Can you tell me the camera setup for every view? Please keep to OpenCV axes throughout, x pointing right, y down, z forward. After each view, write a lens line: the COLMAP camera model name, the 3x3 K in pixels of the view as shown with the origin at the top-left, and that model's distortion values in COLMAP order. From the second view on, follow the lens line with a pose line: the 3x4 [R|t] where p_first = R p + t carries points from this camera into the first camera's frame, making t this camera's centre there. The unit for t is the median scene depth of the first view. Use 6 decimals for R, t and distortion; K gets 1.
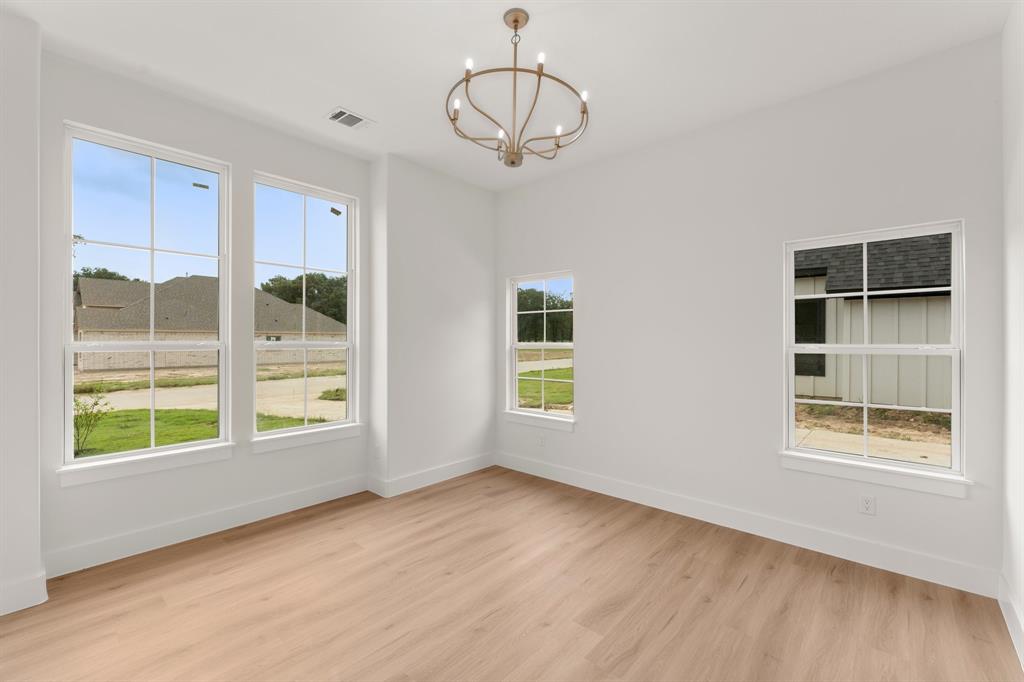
lens RADIAL K [[448.7, 0, 515.6], [0, 448.7, 337.2], [0, 0, 1]] dist [0.000089, -0.000032]
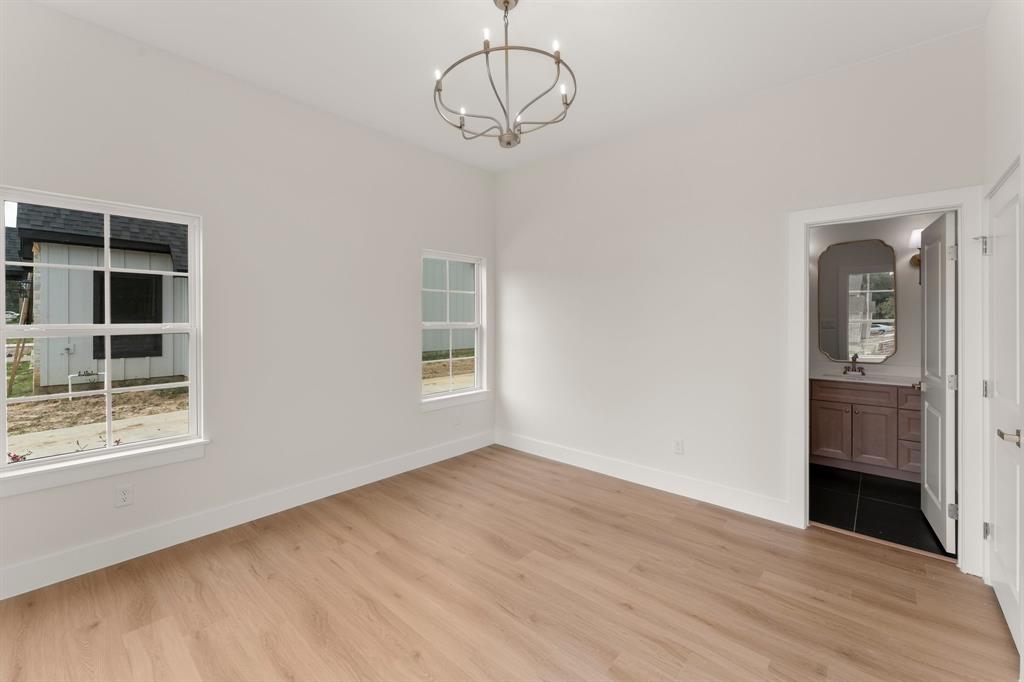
lens RADIAL K [[419.2, 0, 512.4], [0, 419.2, 316.3], [0, 0, 1]] dist [-0.000388, -0.000233]
pose [[-0.011661, 0.001456, 0.999931, -0.671571], [-0.004025, 0.999991, -0.001503, -0.002806], [-0.999924, -0.004042, -0.011656, 0.715717]]
